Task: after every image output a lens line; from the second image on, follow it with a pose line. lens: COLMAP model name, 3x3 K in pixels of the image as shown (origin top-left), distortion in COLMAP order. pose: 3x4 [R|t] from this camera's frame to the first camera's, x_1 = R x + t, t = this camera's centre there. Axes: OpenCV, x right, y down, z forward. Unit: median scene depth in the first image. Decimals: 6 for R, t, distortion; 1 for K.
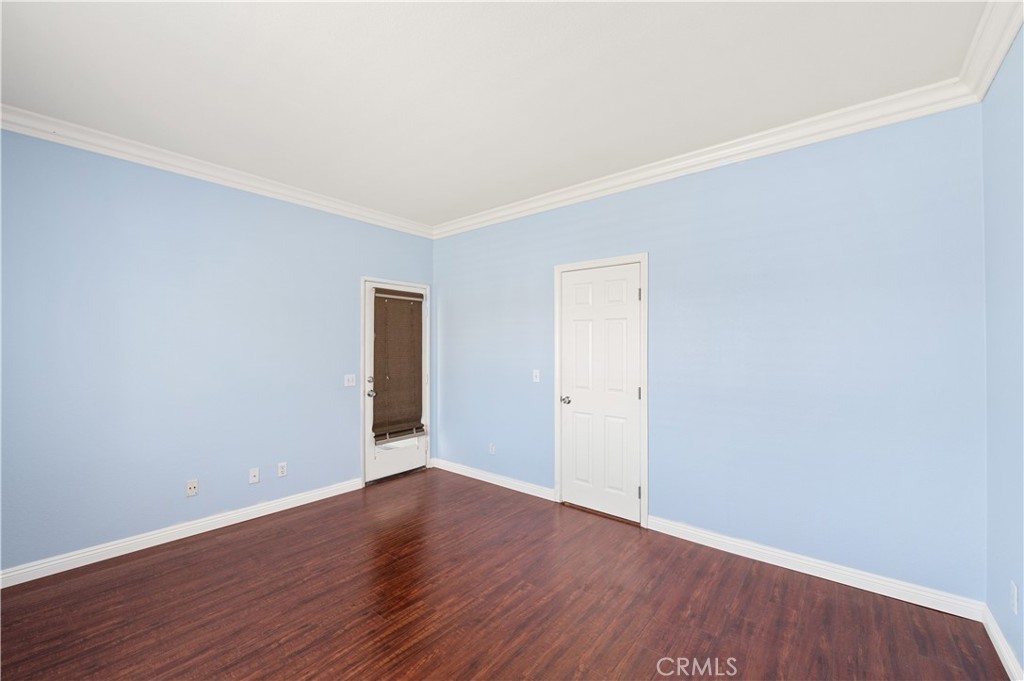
lens RADIAL K [[411.2, 0, 508.1], [0, 411.2, 345.9], [0, 0, 1]] dist [-0.003074, -0.000351]
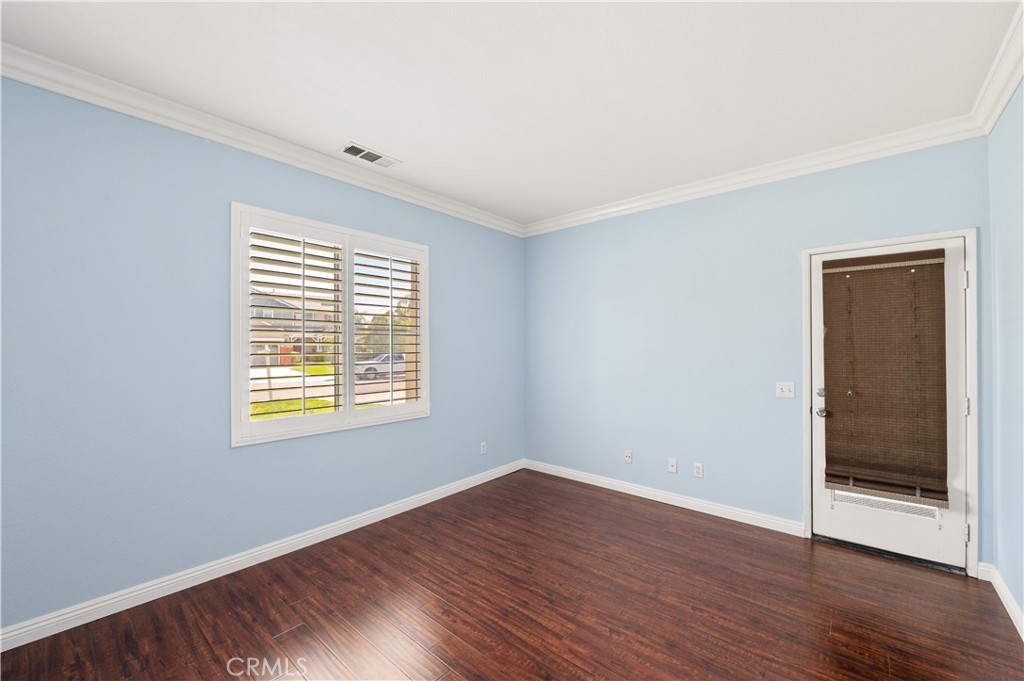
lens RADIAL K [[411.2, 0, 508.1], [0, 411.2, 345.9], [0, 0, 1]] dist [-0.003074, -0.000351]
pose [[-0.019592, -0.001764, -0.999807, 0.388722], [0.007153, 0.999973, -0.001905, -0.000645], [0.999782, -0.007189, -0.019579, 0.481610]]
